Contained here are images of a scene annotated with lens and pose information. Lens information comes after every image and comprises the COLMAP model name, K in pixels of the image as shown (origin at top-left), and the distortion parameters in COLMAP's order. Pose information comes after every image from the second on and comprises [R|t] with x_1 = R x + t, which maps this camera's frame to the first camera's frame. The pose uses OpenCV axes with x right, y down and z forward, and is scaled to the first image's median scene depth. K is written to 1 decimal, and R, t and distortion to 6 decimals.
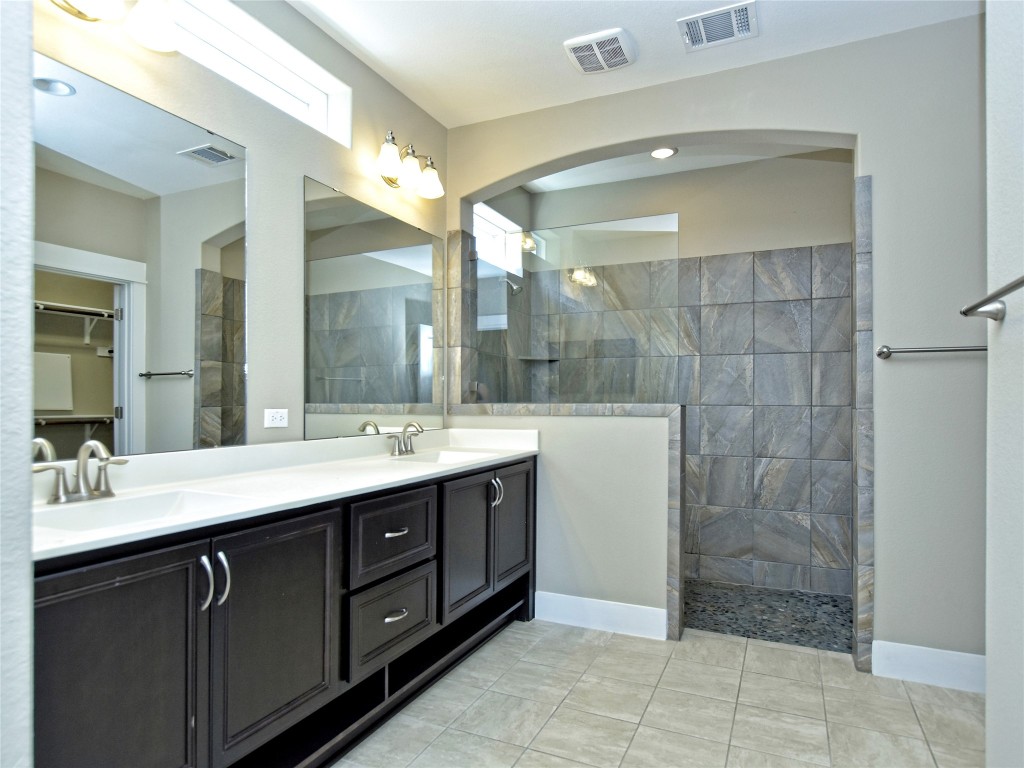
lens RADIAL K [[584.8, 0, 515.6], [0, 584.8, 388.9], [0, 0, 1]] dist [-0.027318, -0.004217]
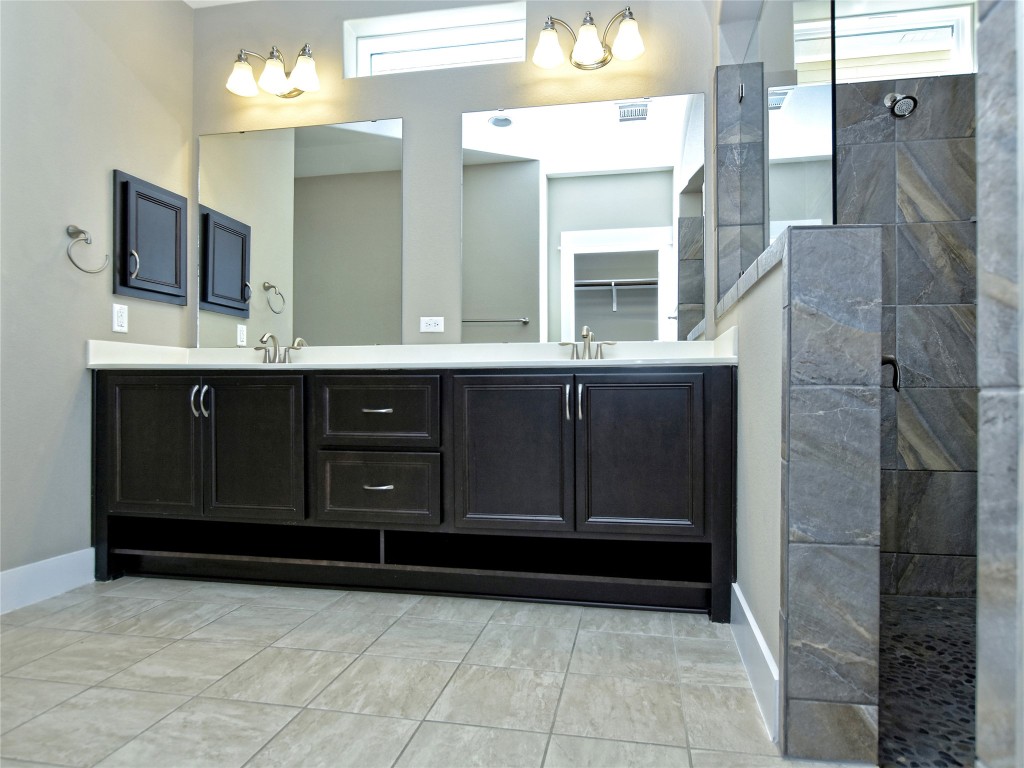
lens RADIAL K [[584.8, 0, 515.2], [0, 584.8, 383.1], [0, 0, 1]] dist [-0.027318, -0.004217]
pose [[0.266608, -0.003495, -0.963799, 0.783925], [0.019752, 0.999803, 0.001839, 0.169126], [0.963603, -0.019527, 0.266625, 0.824468]]
